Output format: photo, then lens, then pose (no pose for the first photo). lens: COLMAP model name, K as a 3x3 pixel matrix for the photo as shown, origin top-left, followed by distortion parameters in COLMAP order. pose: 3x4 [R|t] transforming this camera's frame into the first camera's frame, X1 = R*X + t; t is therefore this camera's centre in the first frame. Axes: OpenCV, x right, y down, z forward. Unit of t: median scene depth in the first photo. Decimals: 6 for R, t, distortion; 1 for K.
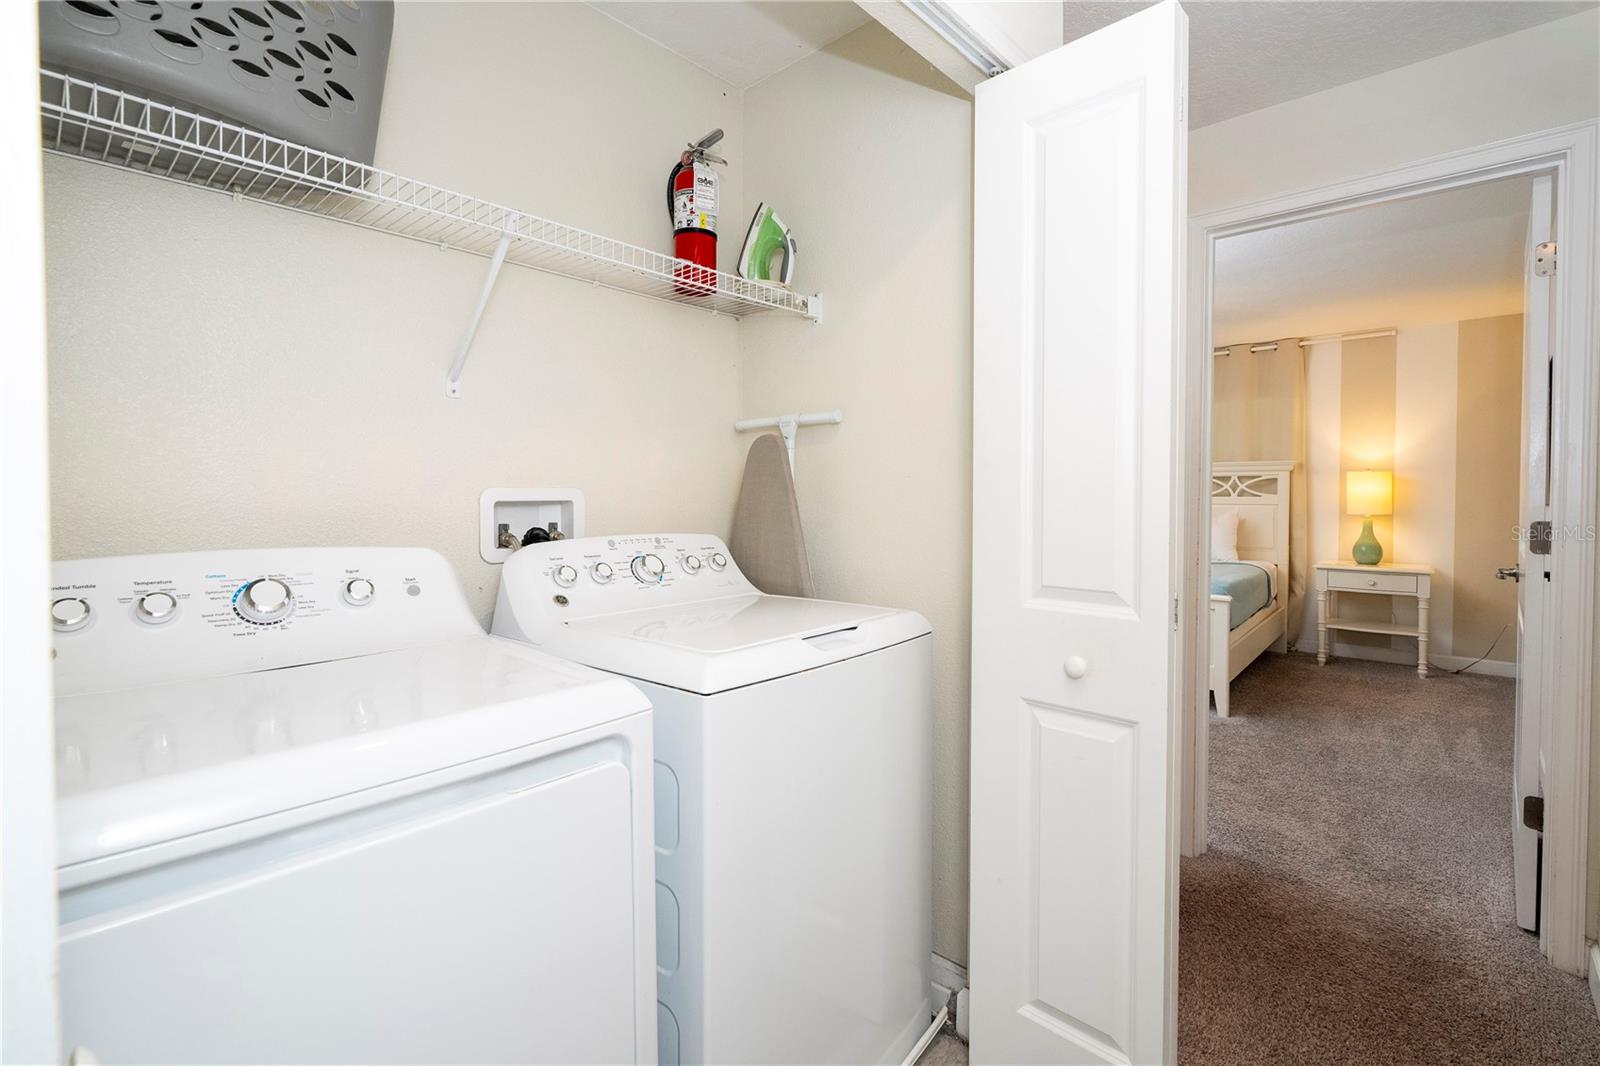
lens RADIAL K [[732.7, 0, 801.8], [0, 732.7, 509.8], [0, 0, 1]] dist [-0.003263, -0.000500]
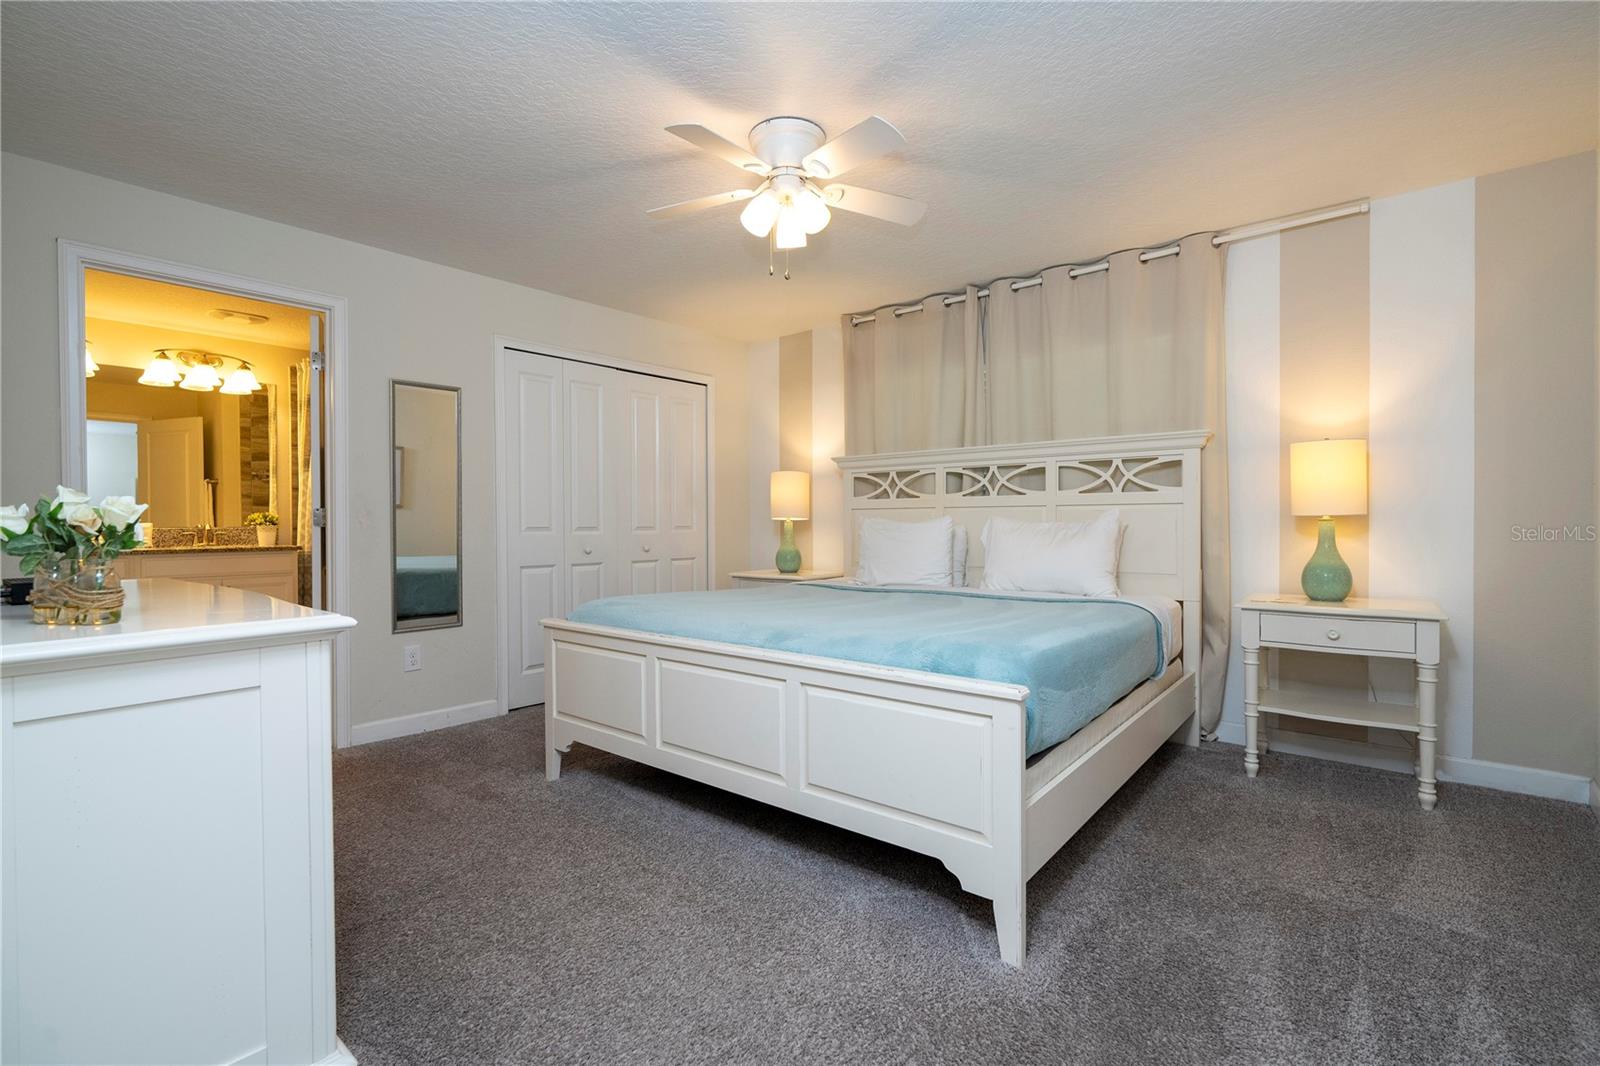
lens RADIAL K [[723.9, 0, 806.5], [0, 723.9, 529.3], [0, 0, 1]] dist [-0.001003, 0.000036]
pose [[0.999101, -0.000704, 0.042379, 0.336708], [0.001372, 0.999875, -0.015750, 0.026258], [-0.042363, 0.015794, 0.998977, 0.442707]]
